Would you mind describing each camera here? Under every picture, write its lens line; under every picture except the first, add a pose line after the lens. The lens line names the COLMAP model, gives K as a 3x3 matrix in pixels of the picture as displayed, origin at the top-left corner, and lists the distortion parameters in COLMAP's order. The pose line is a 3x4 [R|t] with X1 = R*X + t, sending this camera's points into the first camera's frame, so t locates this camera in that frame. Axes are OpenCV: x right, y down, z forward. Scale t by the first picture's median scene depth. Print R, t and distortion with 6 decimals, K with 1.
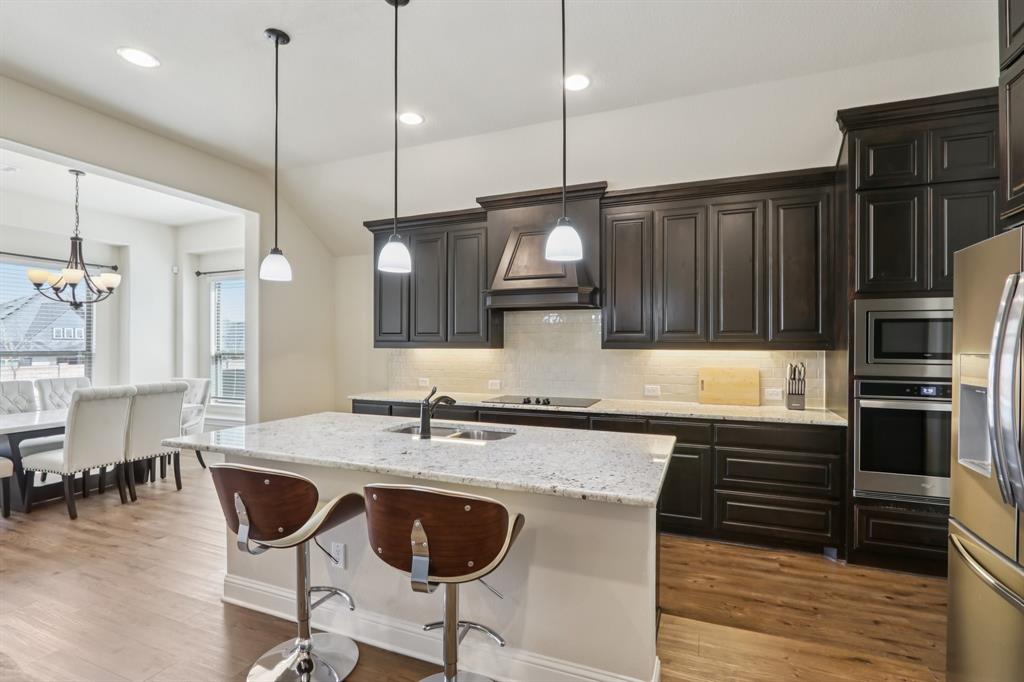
lens RADIAL K [[474.5, 0, 514.0], [0, 474.5, 342.6], [0, 0, 1]] dist [-0.015803, -0.000051]
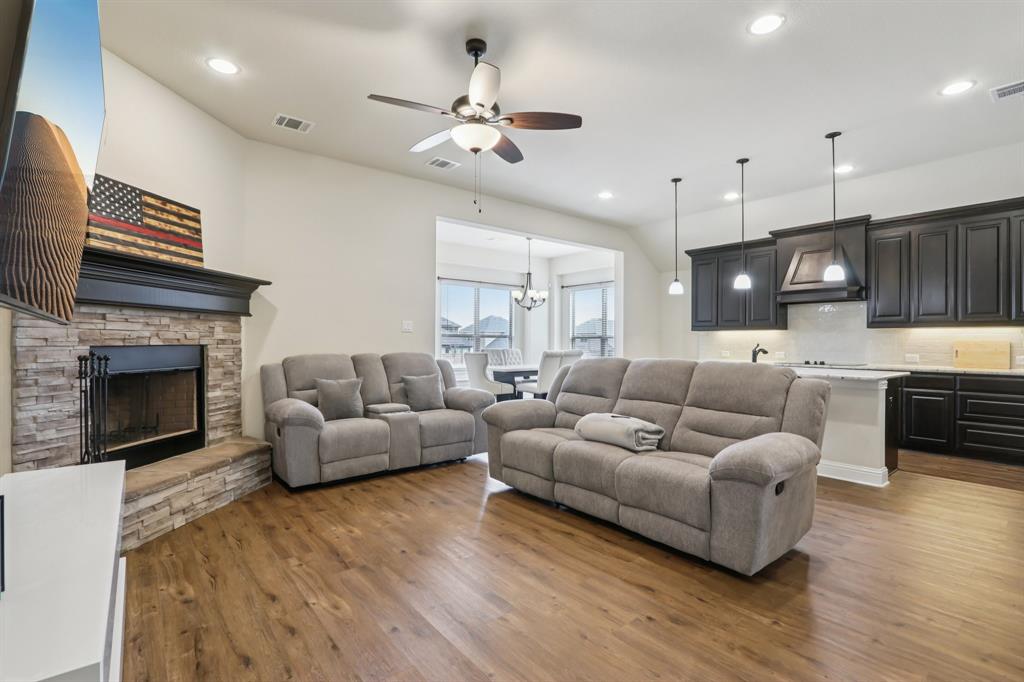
lens RADIAL K [[474.5, 0, 511.4], [0, 474.5, 343.3], [0, 0, 1]] dist [-0.015803, -0.000051]
pose [[0.872899, 0.003867, -0.487885, -0.064270], [-0.000009, 0.999969, 0.007911, 0.048919], [0.487901, -0.006901, 0.872872, -0.797253]]
